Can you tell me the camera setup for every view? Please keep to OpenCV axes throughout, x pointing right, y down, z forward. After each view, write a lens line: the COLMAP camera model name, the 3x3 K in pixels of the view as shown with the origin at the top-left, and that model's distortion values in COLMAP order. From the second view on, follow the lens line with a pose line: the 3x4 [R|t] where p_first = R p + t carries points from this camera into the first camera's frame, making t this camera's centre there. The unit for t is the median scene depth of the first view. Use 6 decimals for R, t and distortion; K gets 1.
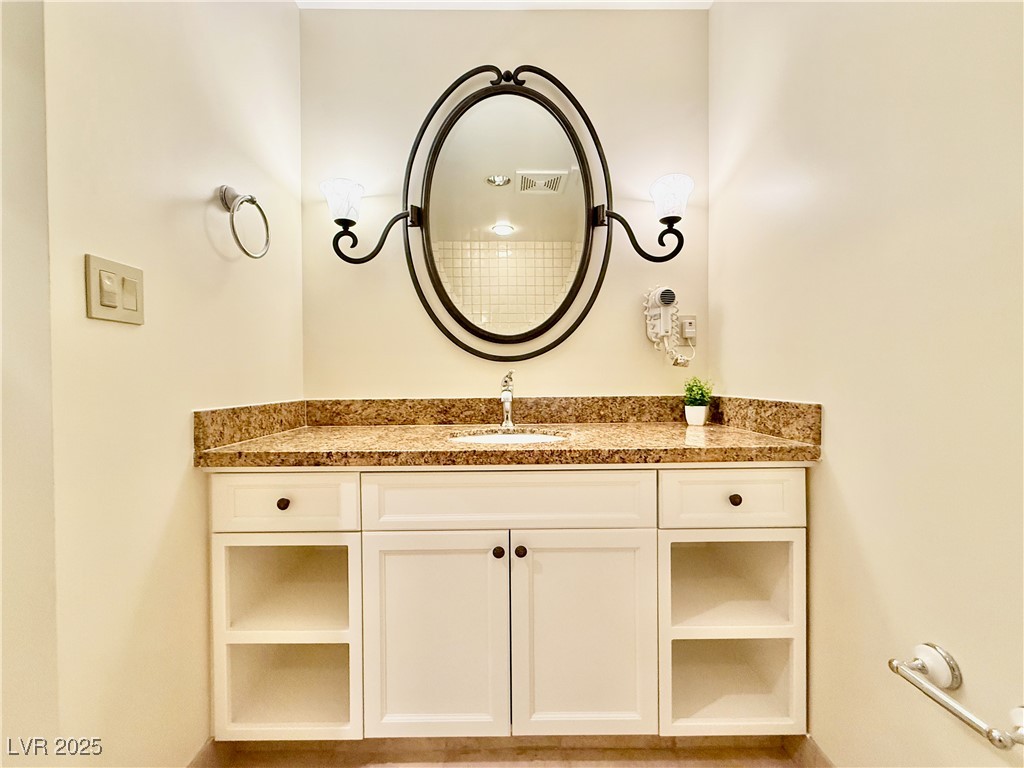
lens RADIAL K [[408.9, 0, 508.4], [0, 408.9, 383.2], [0, 0, 1]] dist [-0.000355, 0.000092]
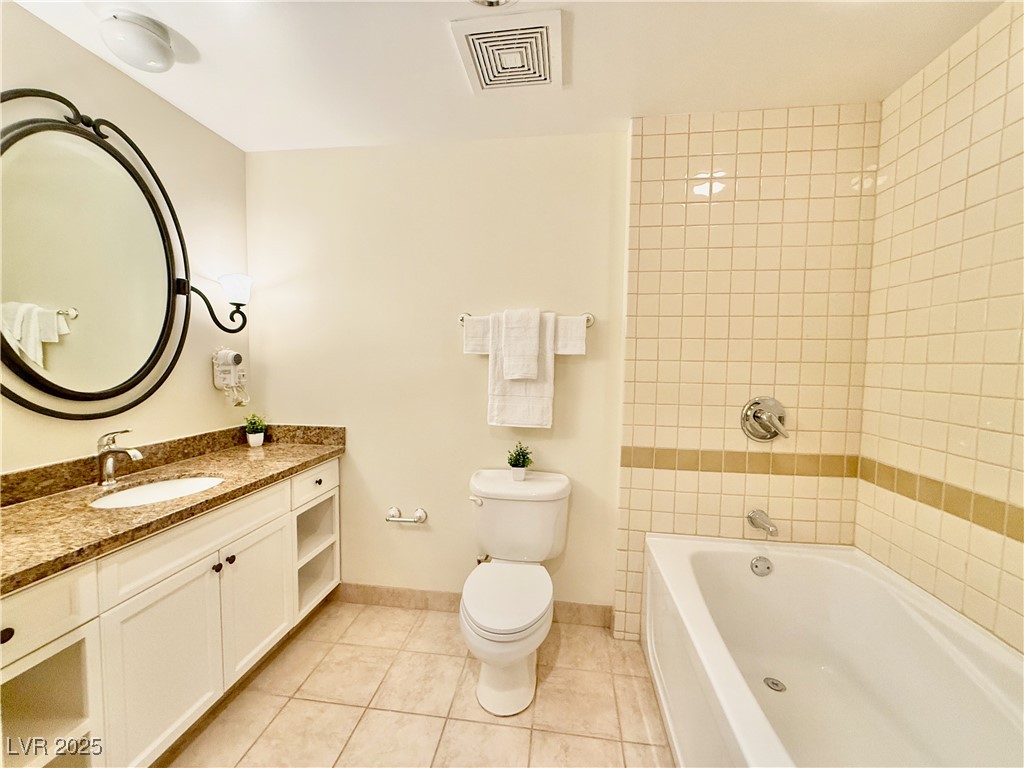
lens RADIAL K [[408.9, 0, 508.4], [0, 408.9, 383.2], [0, 0, 1]] dist [-0.000355, 0.000092]
pose [[0.146709, -0.044968, 0.988157, -0.848532], [-0.000585, 0.998962, 0.045547, -0.190662], [-0.989180, -0.007260, 0.146530, -0.117604]]
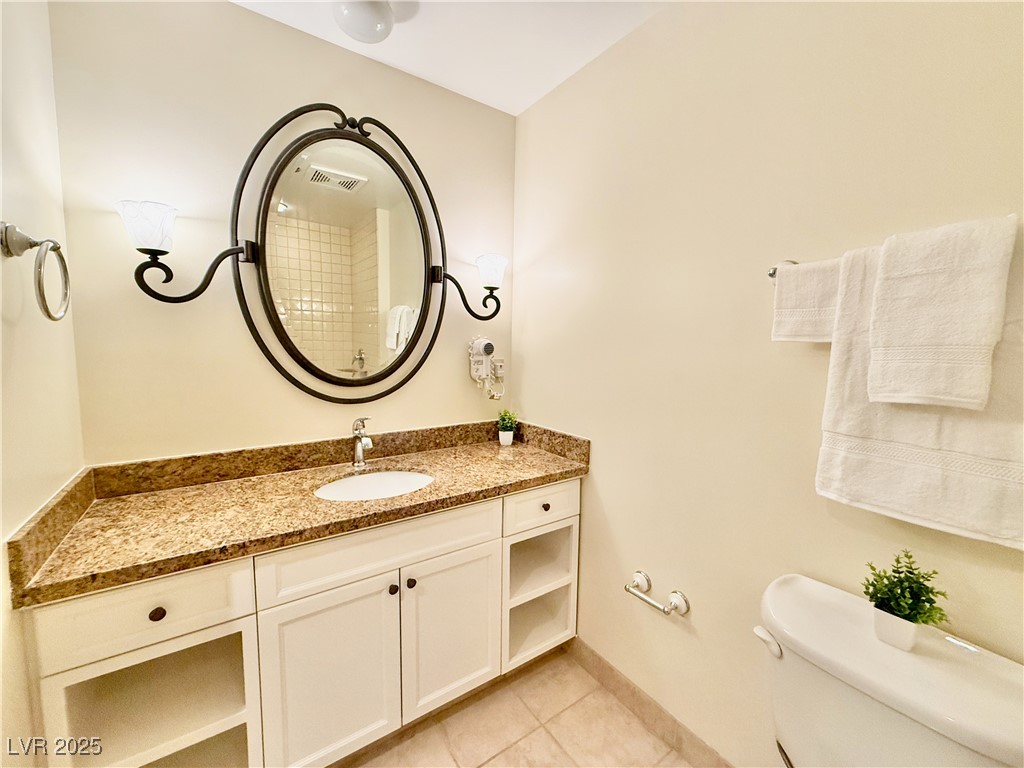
lens RADIAL K [[408.9, 0, 508.4], [0, 408.9, 383.2], [0, 0, 1]] dist [-0.000355, 0.000092]
pose [[0.827303, -0.033439, 0.560760, -0.277870], [-0.014596, 0.996610, 0.080964, -0.205635], [-0.561566, -0.075166, 0.824011, -0.095007]]
